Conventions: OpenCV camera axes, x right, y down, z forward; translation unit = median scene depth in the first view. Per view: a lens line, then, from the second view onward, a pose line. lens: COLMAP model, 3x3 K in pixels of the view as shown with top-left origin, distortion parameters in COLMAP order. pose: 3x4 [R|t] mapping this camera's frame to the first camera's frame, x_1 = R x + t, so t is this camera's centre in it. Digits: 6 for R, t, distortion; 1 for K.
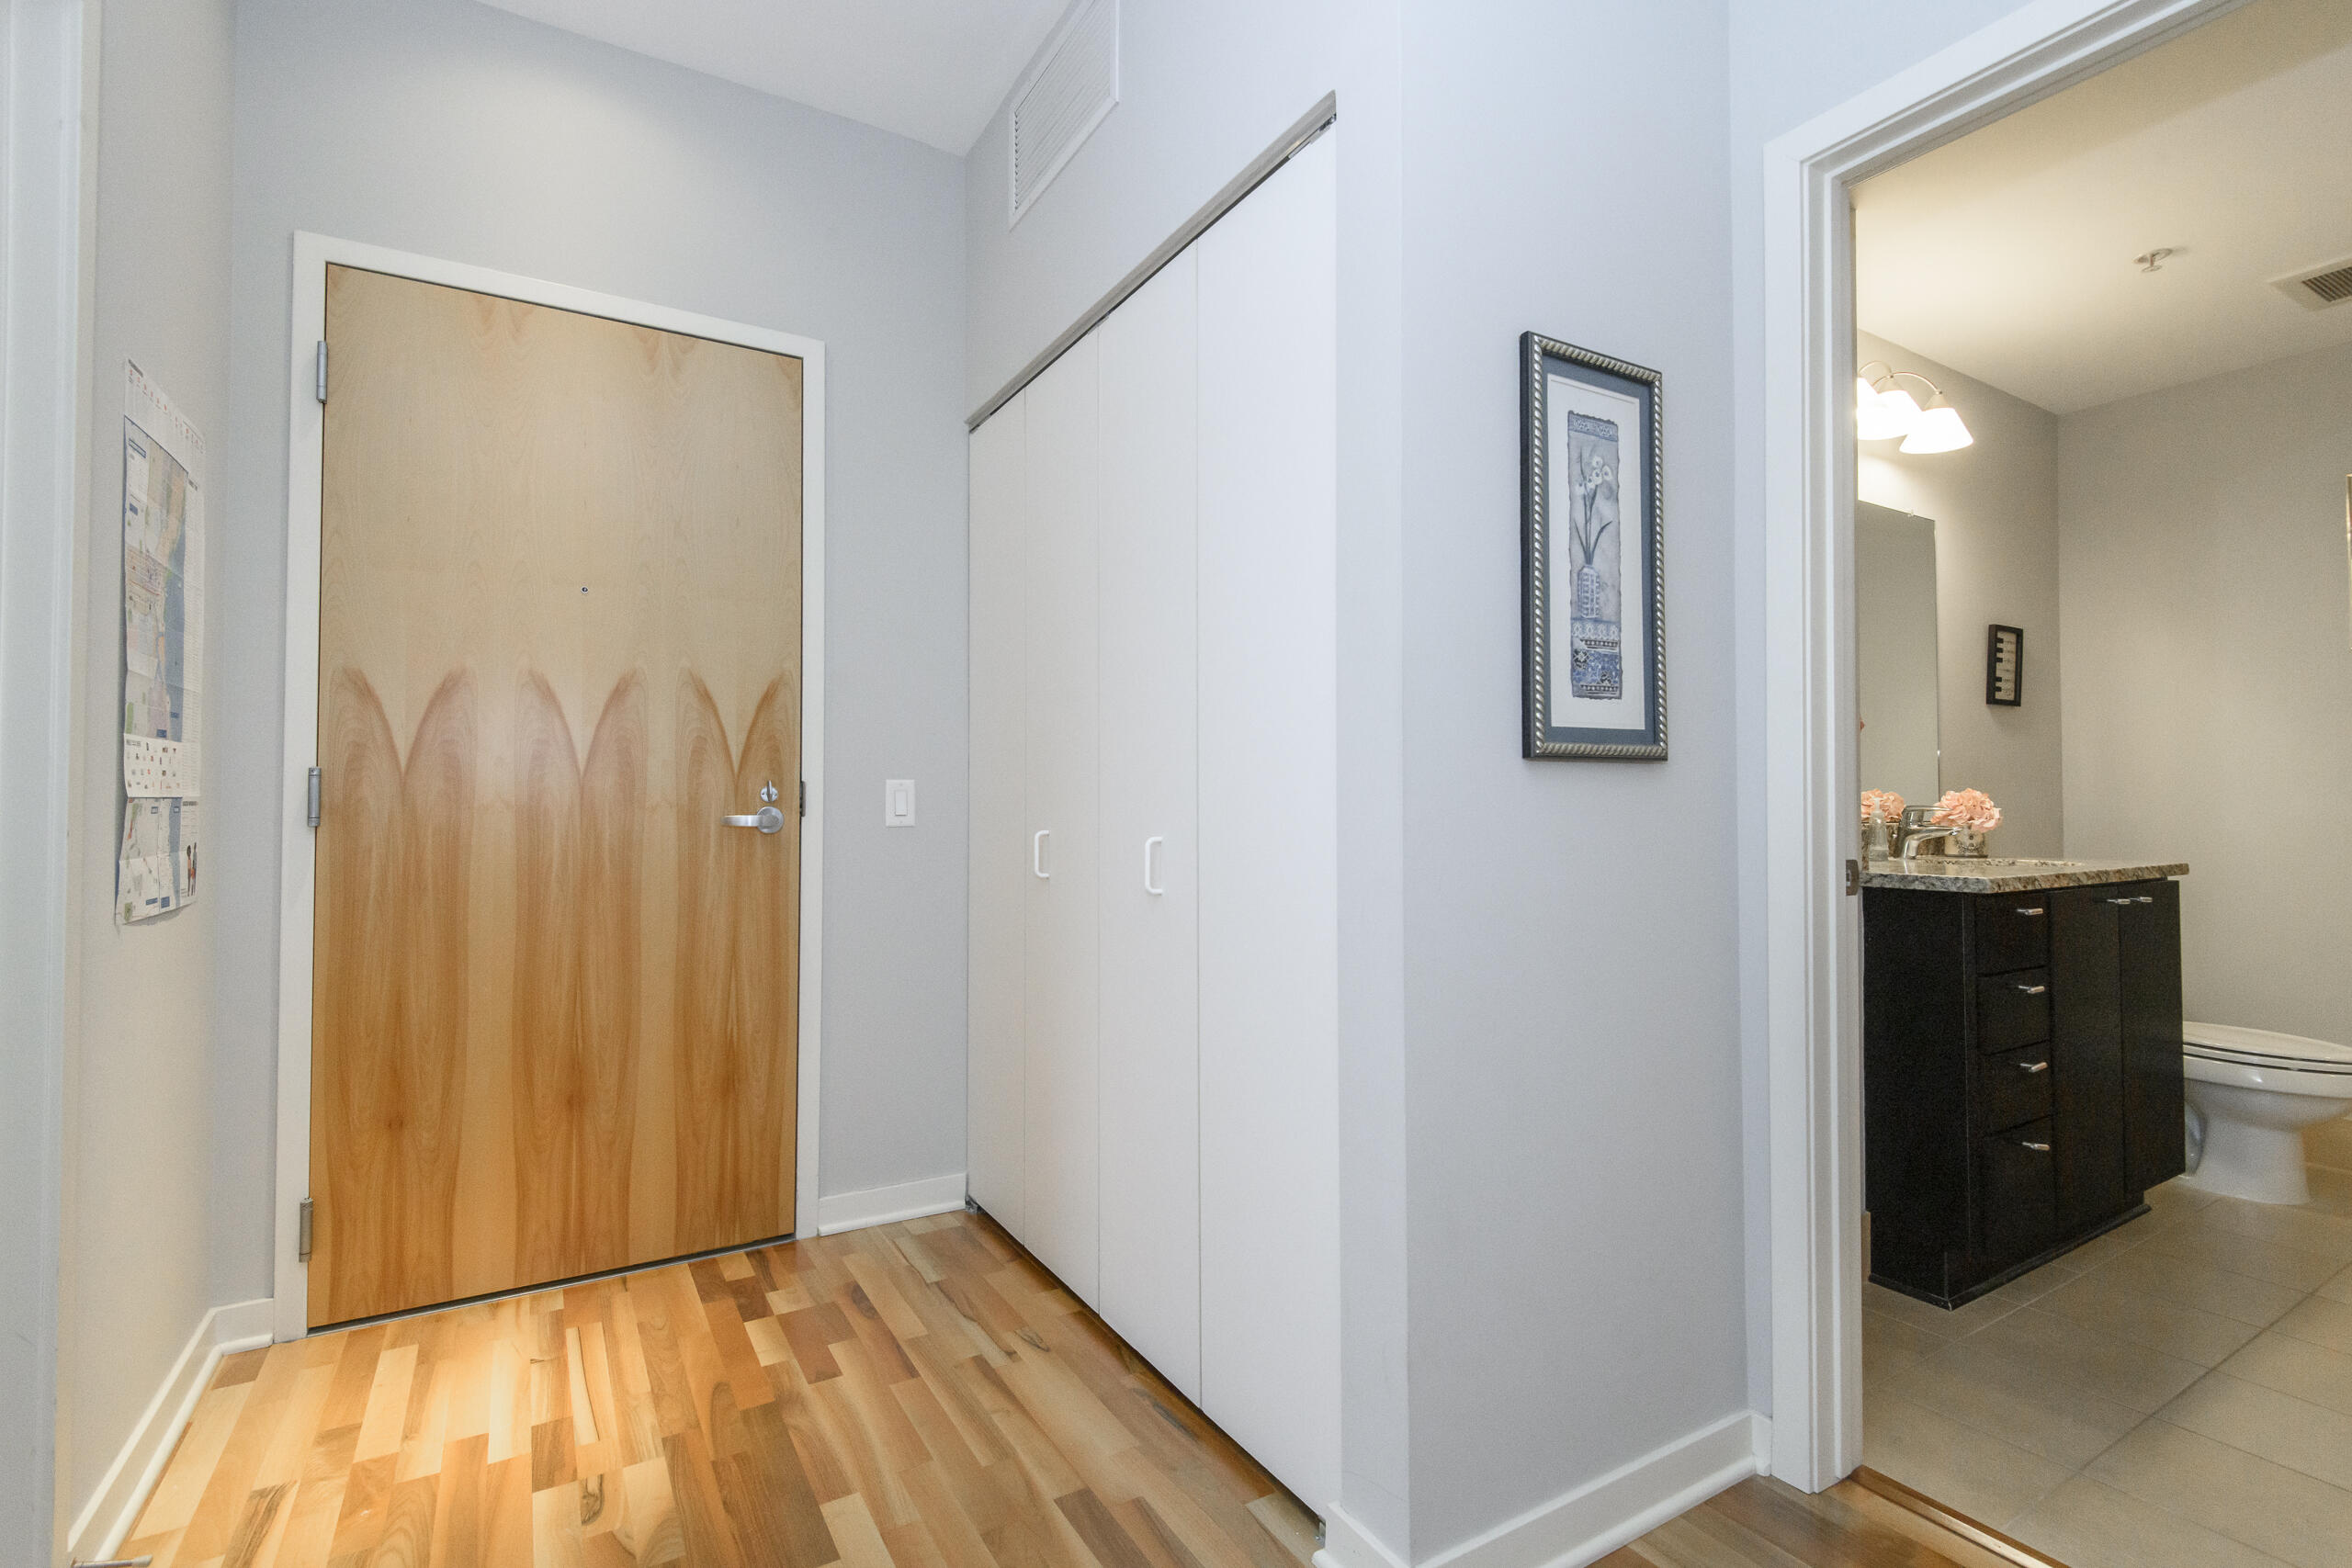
lens RADIAL K [[1071.4, 0, 1201.1], [0, 1071.4, 777.8], [0, 0, 1]] dist [0.033257, -0.010872]
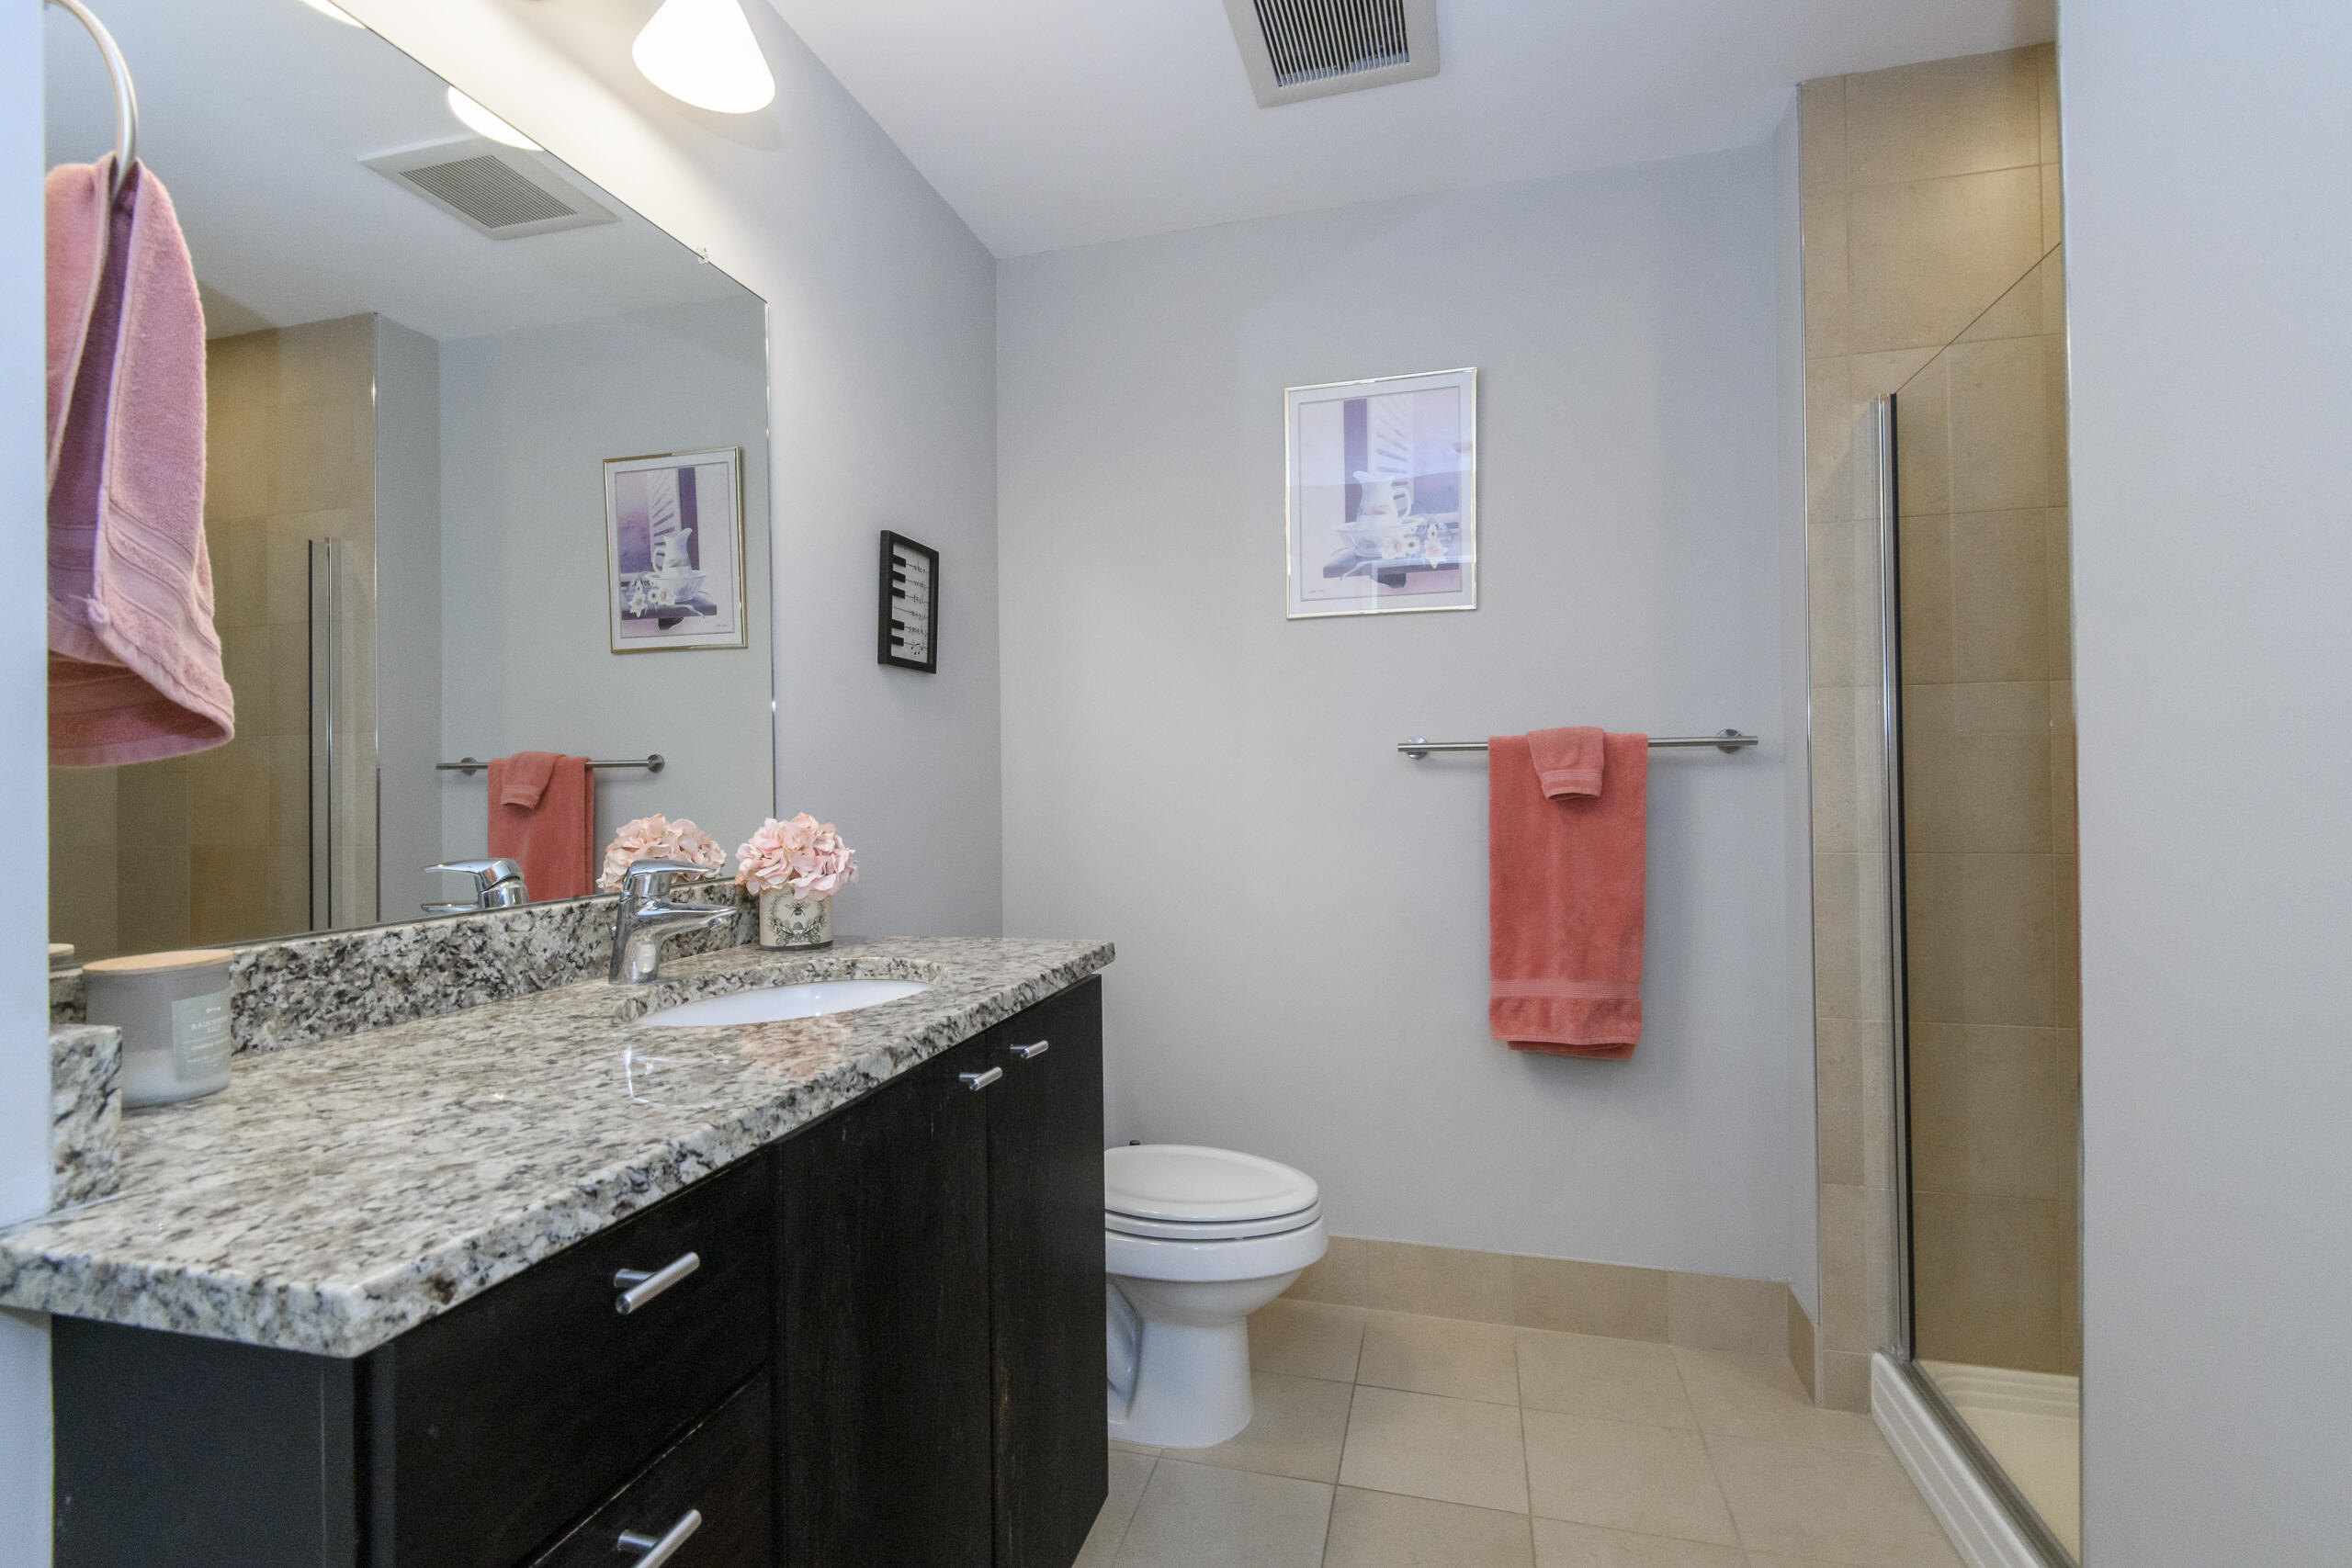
lens RADIAL K [[1071.4, 0, 1201.1], [0, 1071.4, 777.8], [0, 0, 1]] dist [0.033257, -0.010872]
pose [[0.717550, 0.000761, 0.696507, 0.466038], [-0.010105, 0.999906, 0.009318, -0.013109], [-0.696434, -0.013724, 0.717490, 0.479510]]
